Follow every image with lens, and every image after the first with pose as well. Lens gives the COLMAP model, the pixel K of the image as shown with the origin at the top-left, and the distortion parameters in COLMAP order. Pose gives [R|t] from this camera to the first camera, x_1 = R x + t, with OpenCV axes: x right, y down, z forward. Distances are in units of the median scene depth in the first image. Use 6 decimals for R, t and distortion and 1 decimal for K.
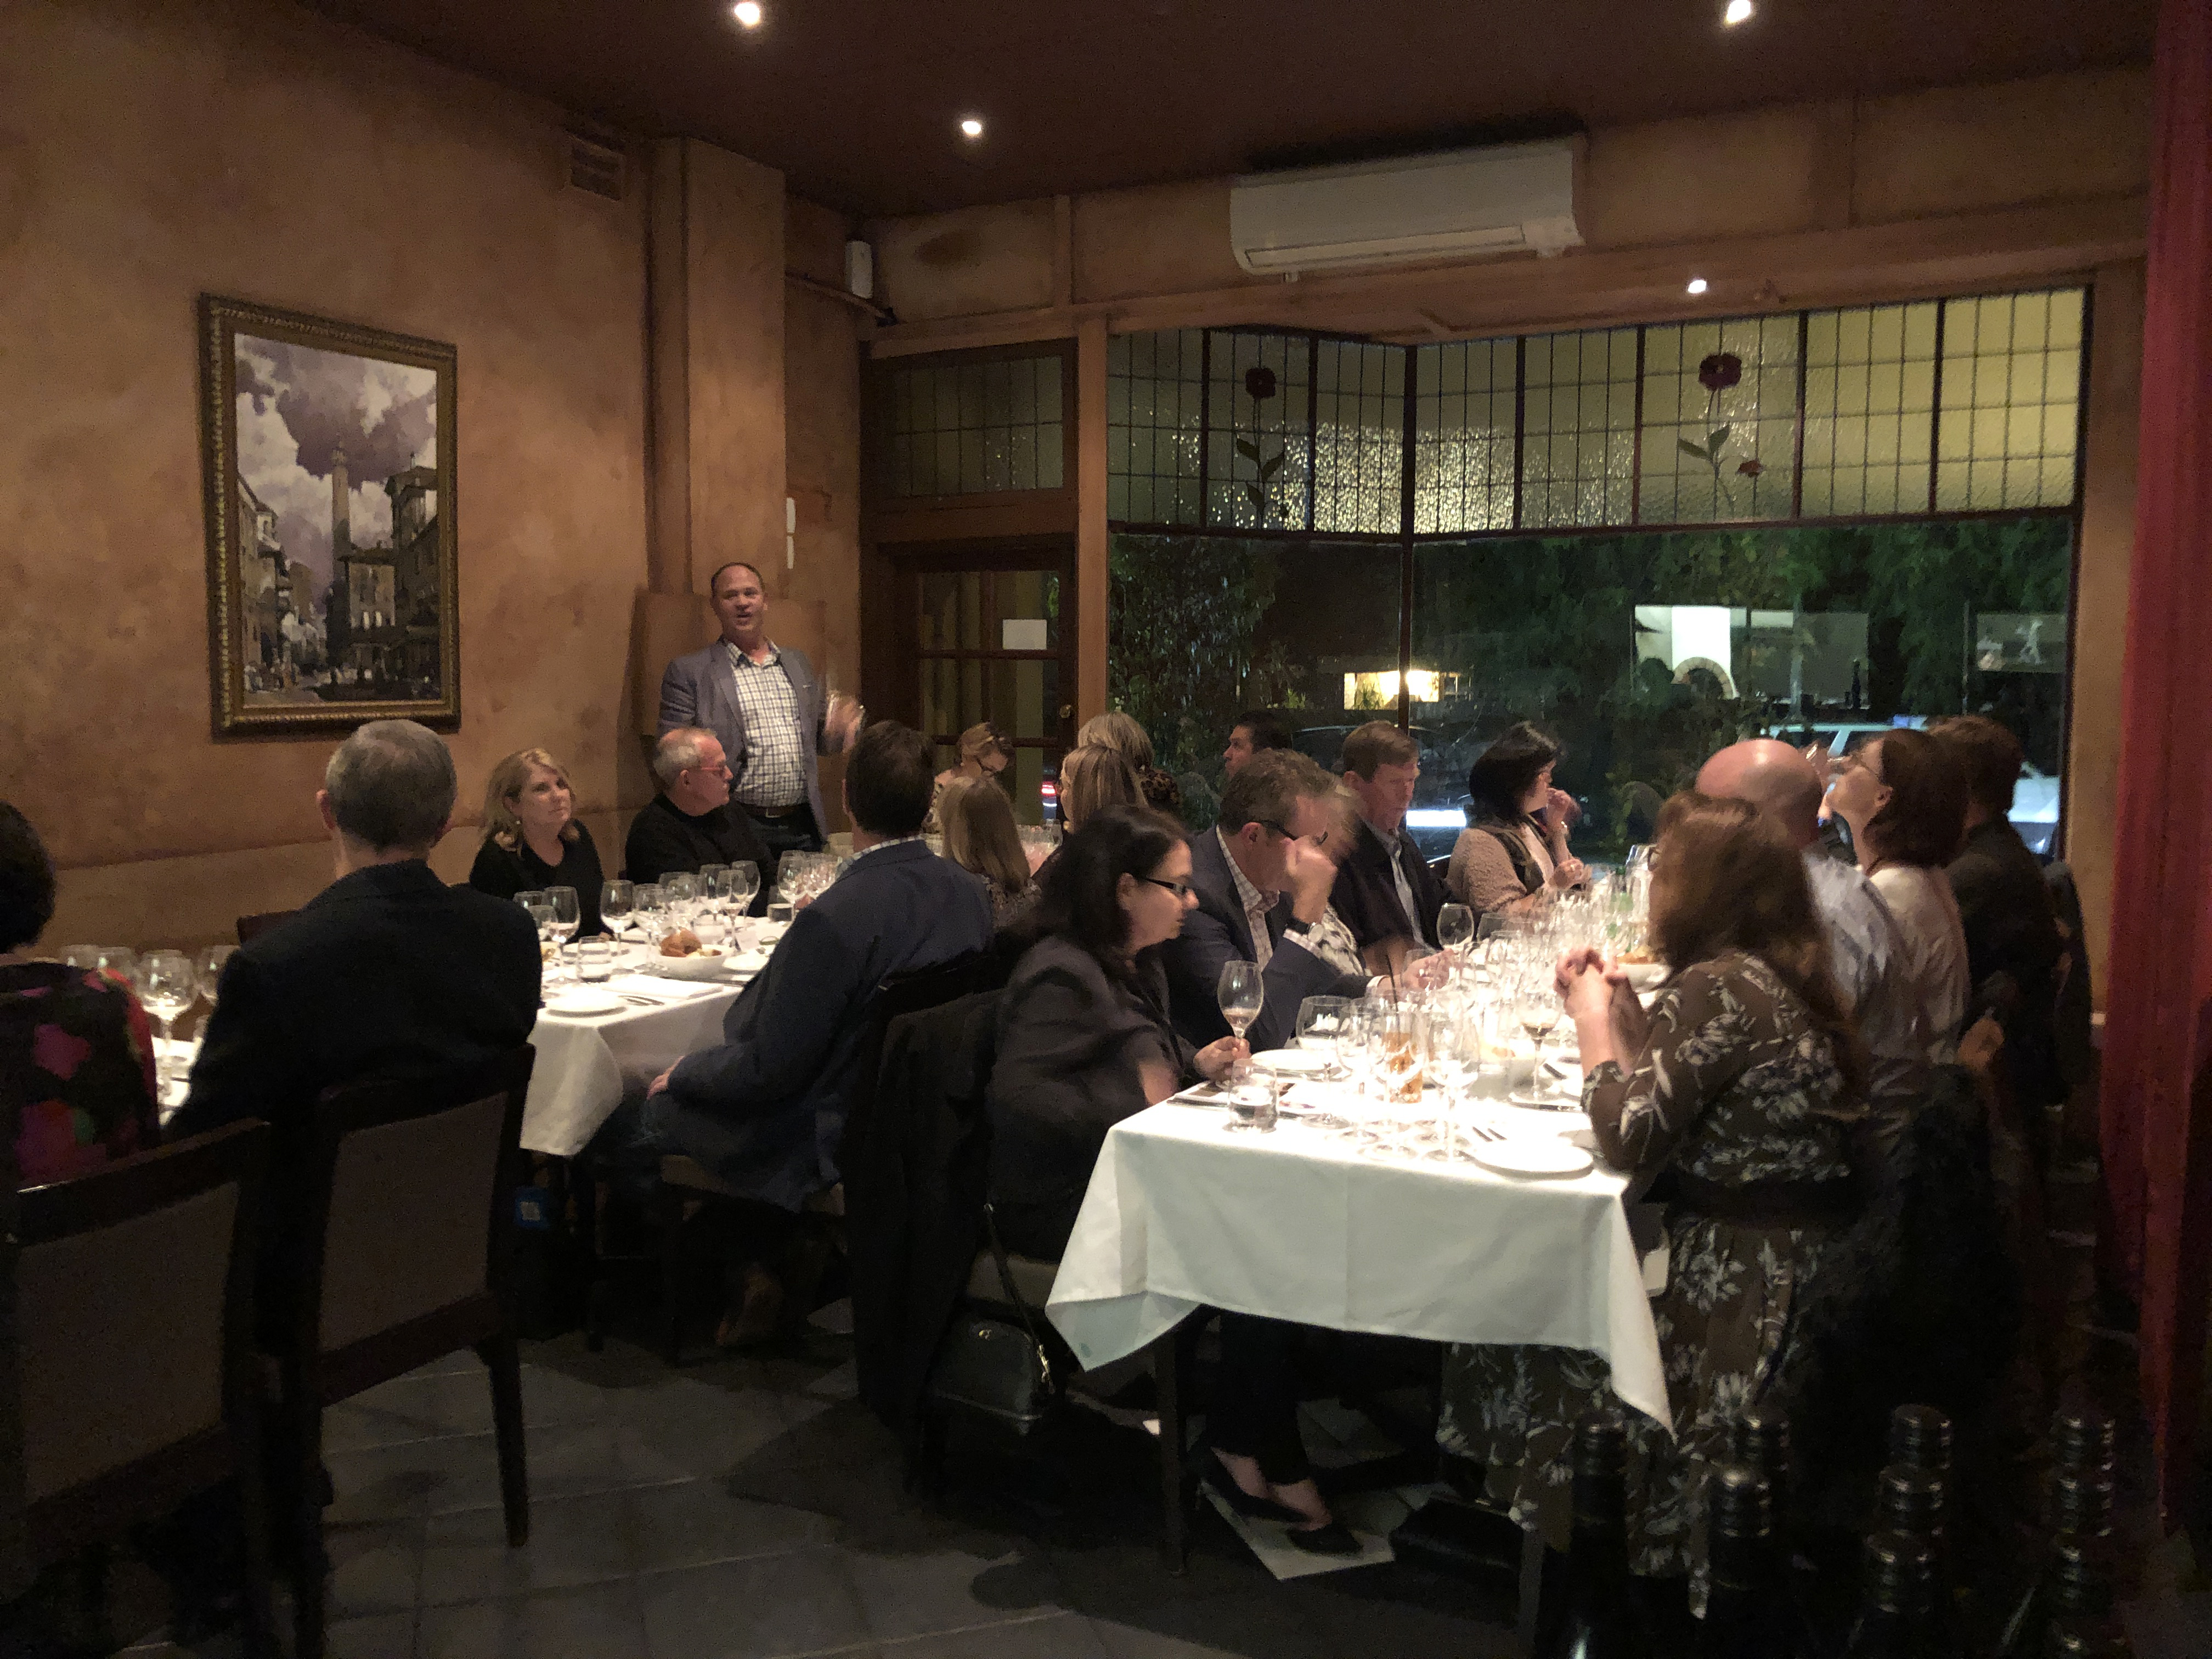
lens RADIAL K [[2127.8, 0, 1106.0], [0, 2127.8, 829.5], [0, 0, 1]] dist [0.013954, 0.013079]
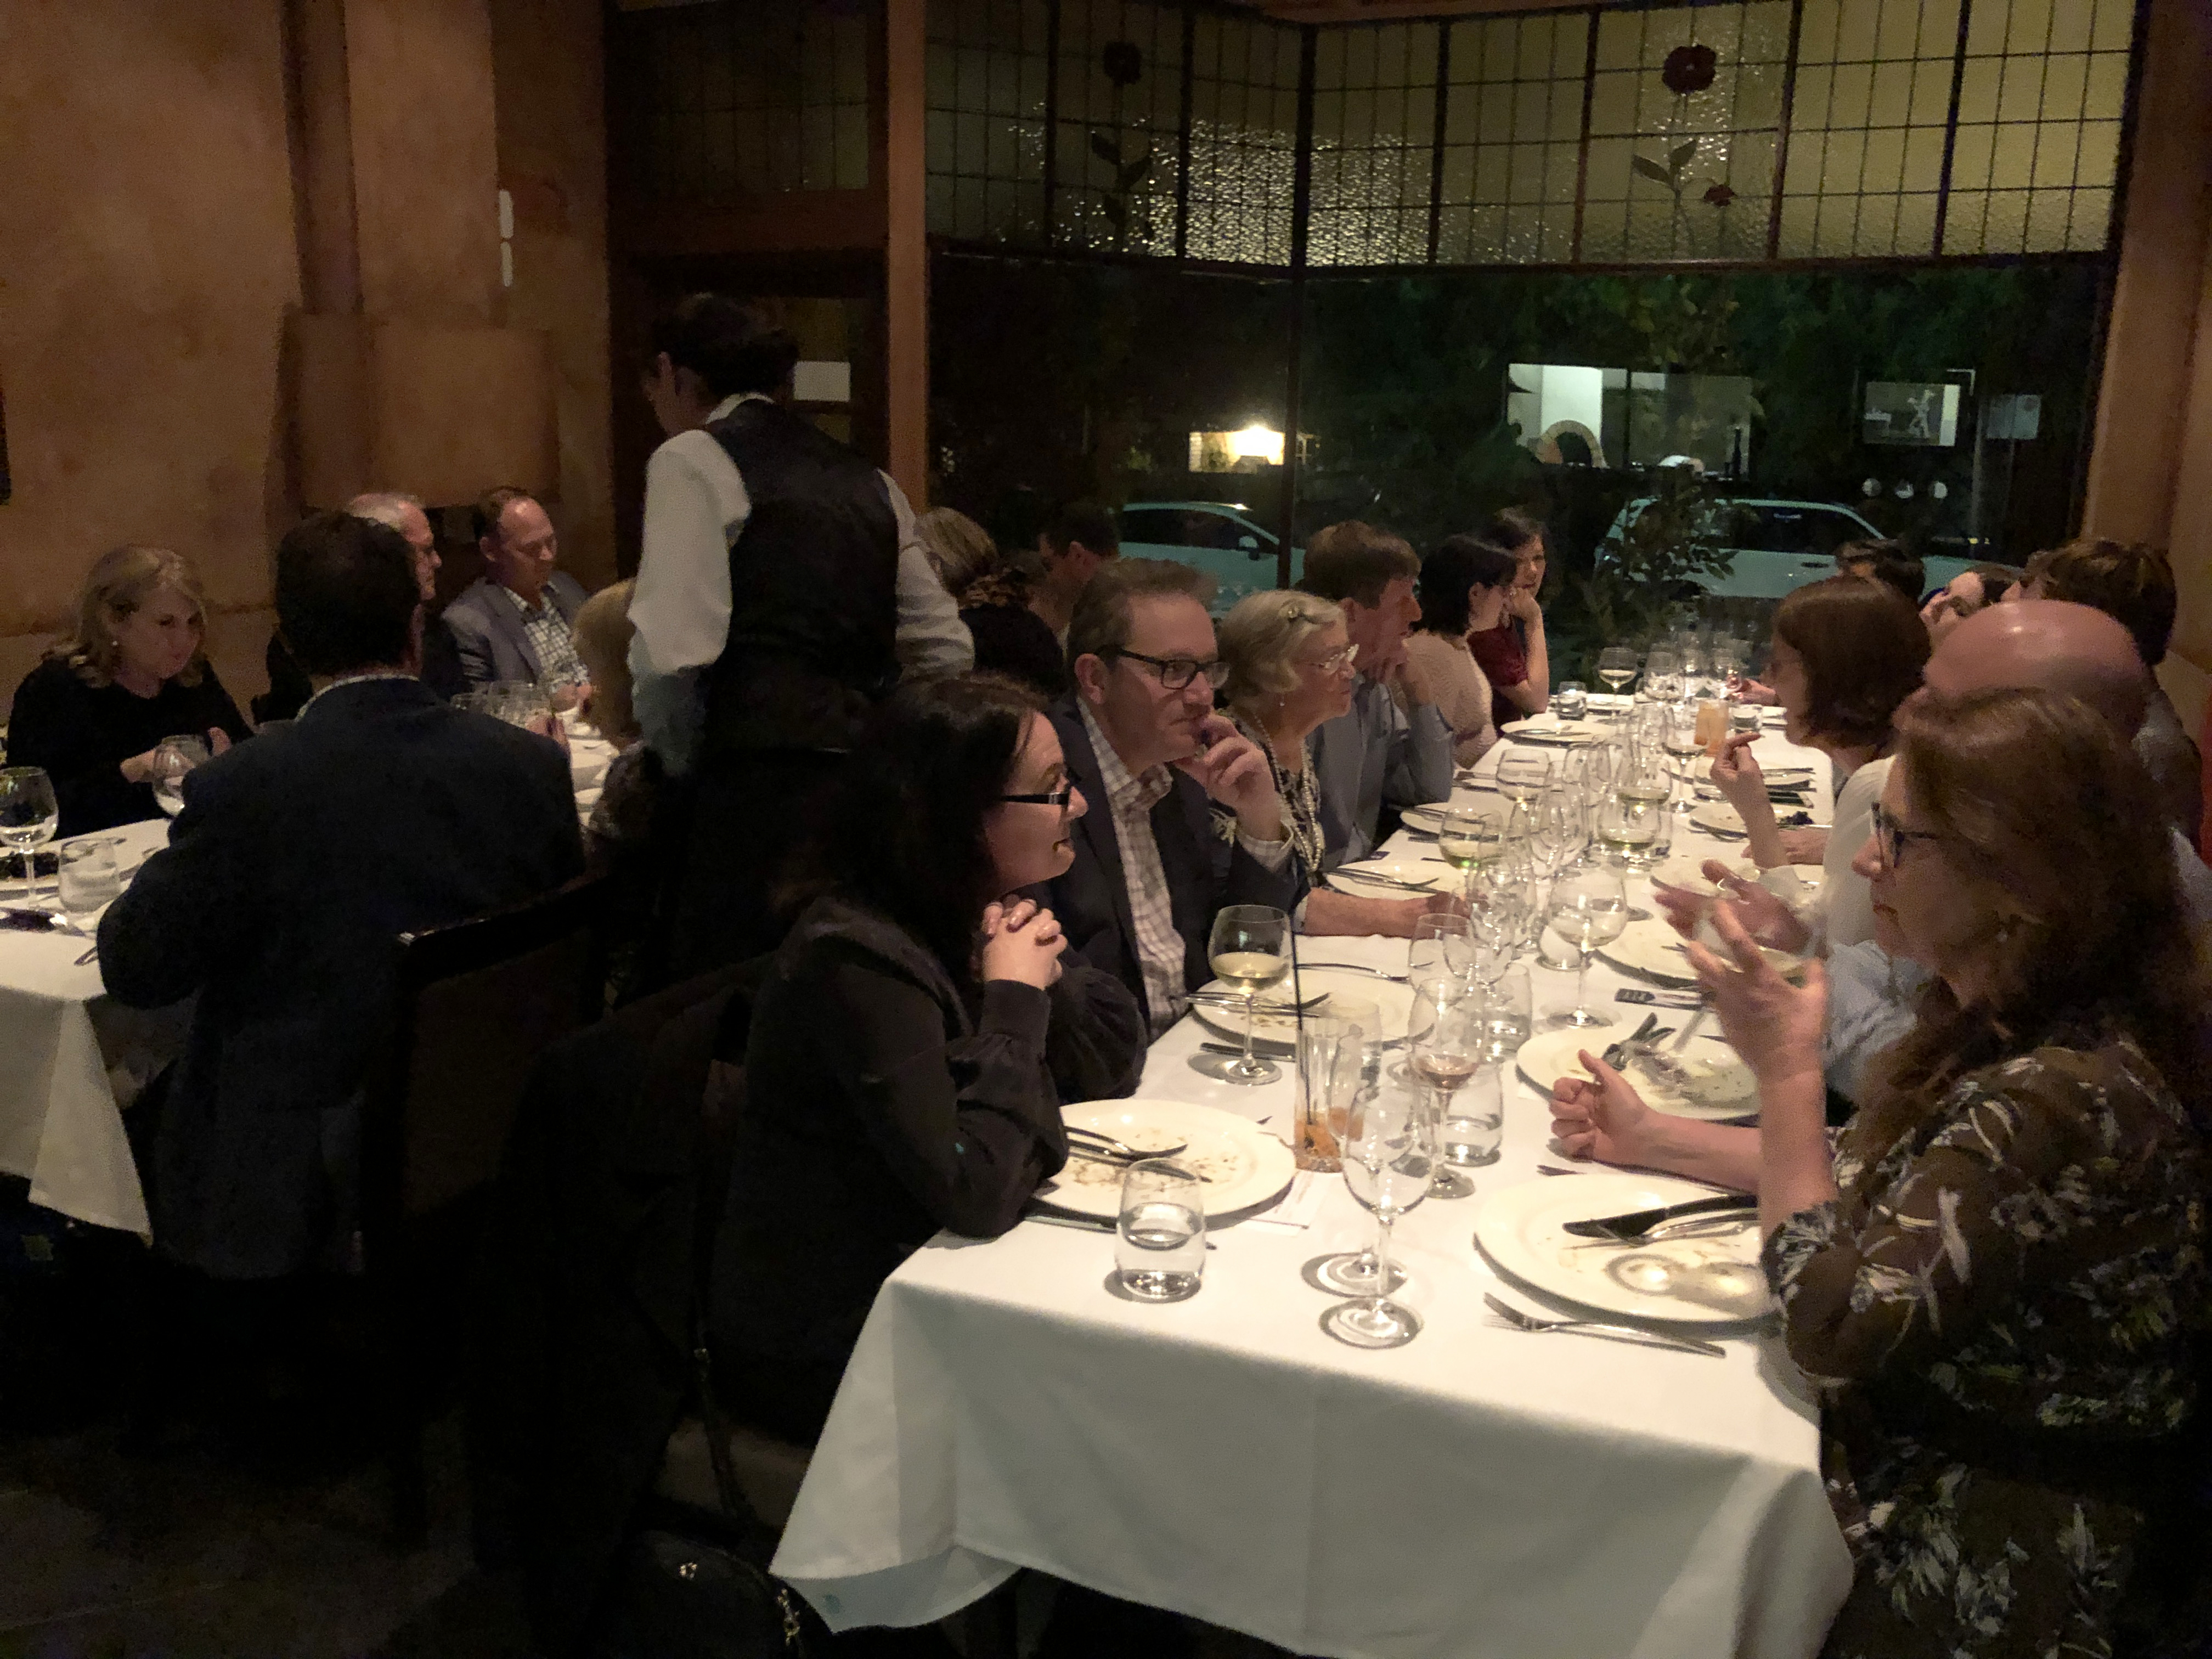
lens RADIAL K [[2127.8, 0, 1106.0], [0, 2127.8, 829.5], [0, 0, 1]] dist [0.013954, 0.013079]
pose [[0.996680, 0.007467, 0.081077, 0.004902], [-0.016786, 0.993239, 0.114870, -0.019055], [-0.079671, -0.115850, 0.990066, 0.188616]]
